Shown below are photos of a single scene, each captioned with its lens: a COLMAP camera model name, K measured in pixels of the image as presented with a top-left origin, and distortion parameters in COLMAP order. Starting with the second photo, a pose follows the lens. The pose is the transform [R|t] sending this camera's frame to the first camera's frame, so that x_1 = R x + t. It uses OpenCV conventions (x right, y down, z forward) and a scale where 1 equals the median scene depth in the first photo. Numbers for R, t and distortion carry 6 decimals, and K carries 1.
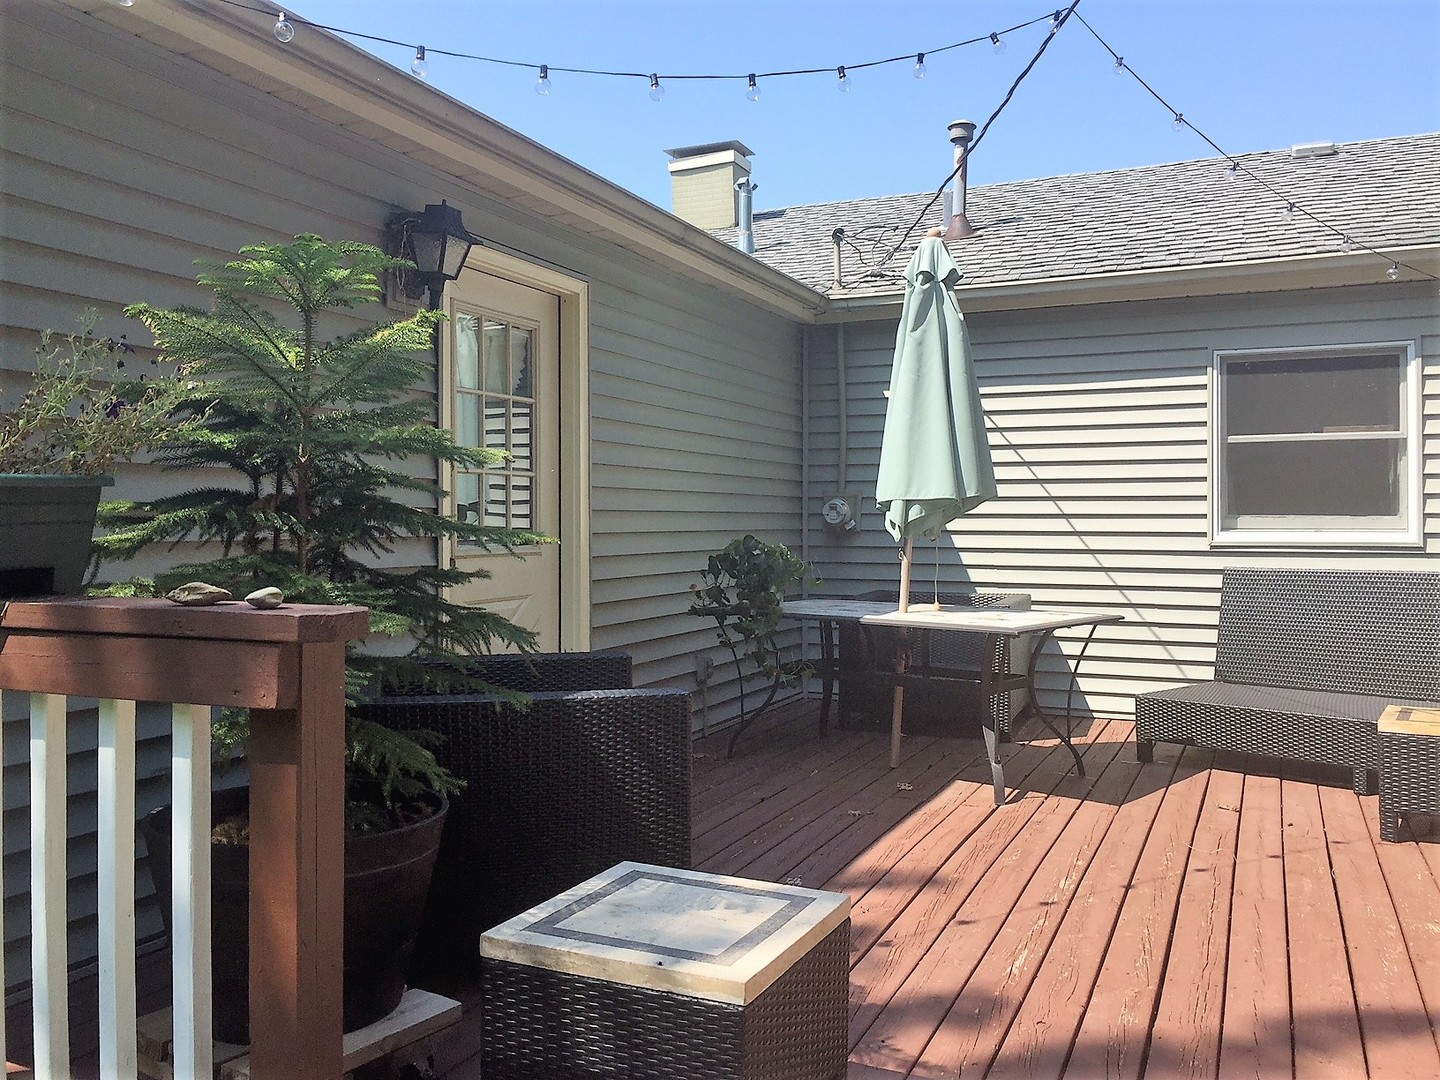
lens RADIAL K [[1206.2, 0, 720.0], [0, 1206.2, 540.0], [0, 0, 1]] dist [-0.000311, -0.008421]
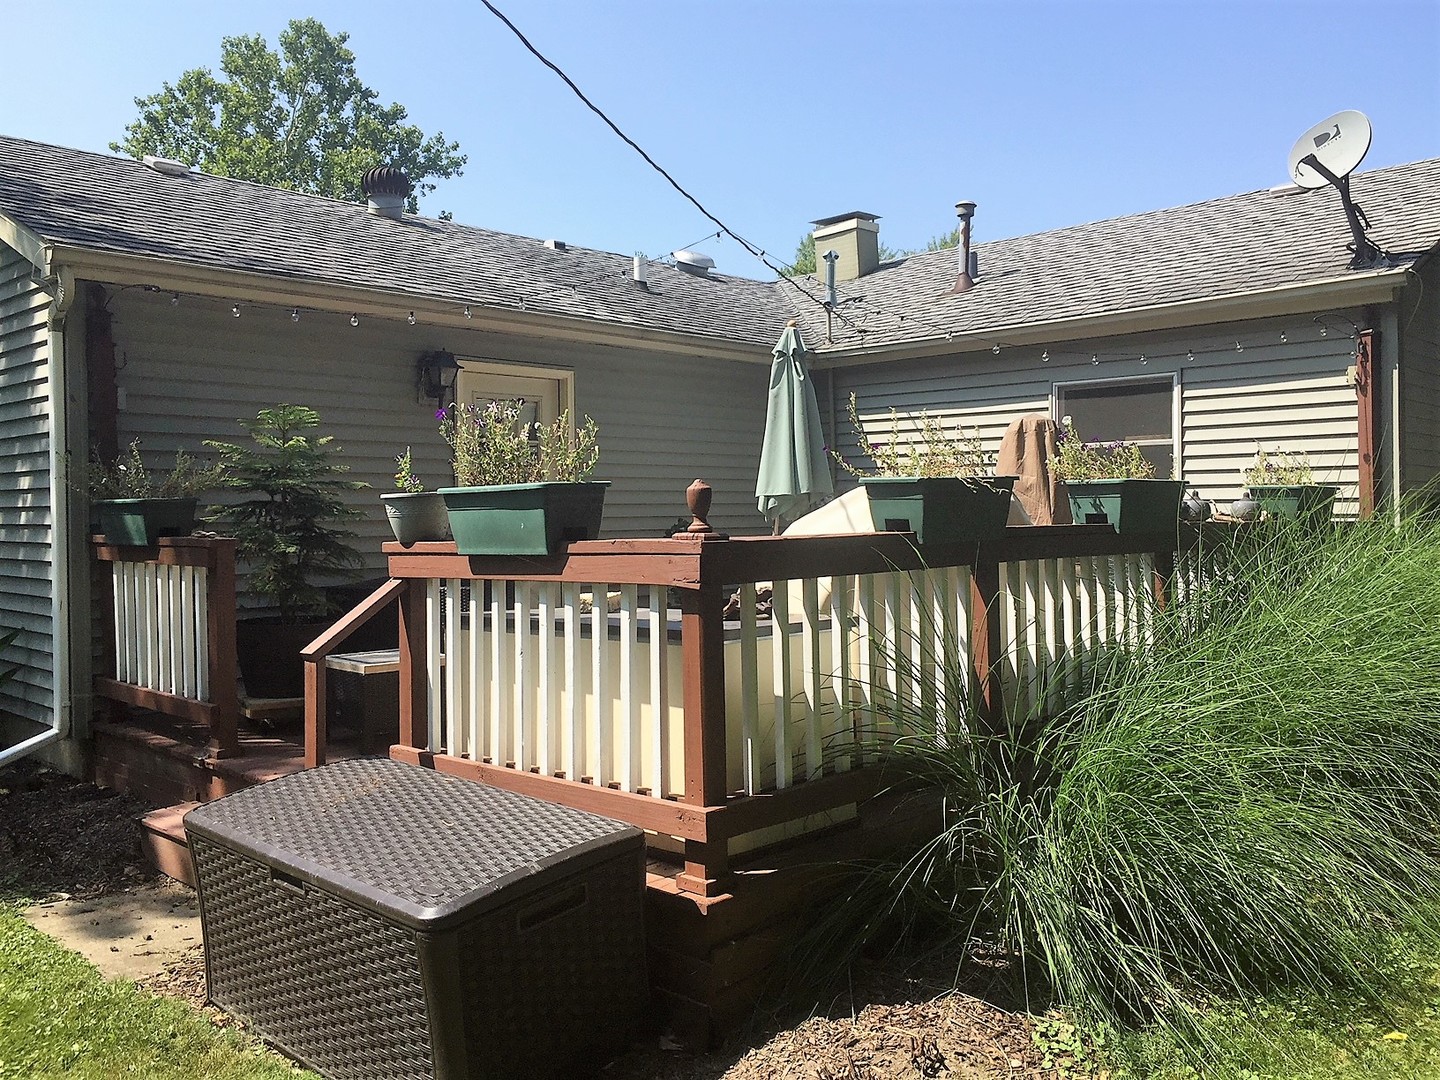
lens RADIAL K [[1206.2, 0, 720.0], [0, 1206.2, 540.0], [0, 0, 1]] dist [-0.000311, -0.008421]
pose [[0.938426, 0.001607, -0.345477, 0.562381], [0.001536, 0.999960, 0.008823, 0.009964], [0.345478, -0.008810, 0.938386, -0.445130]]
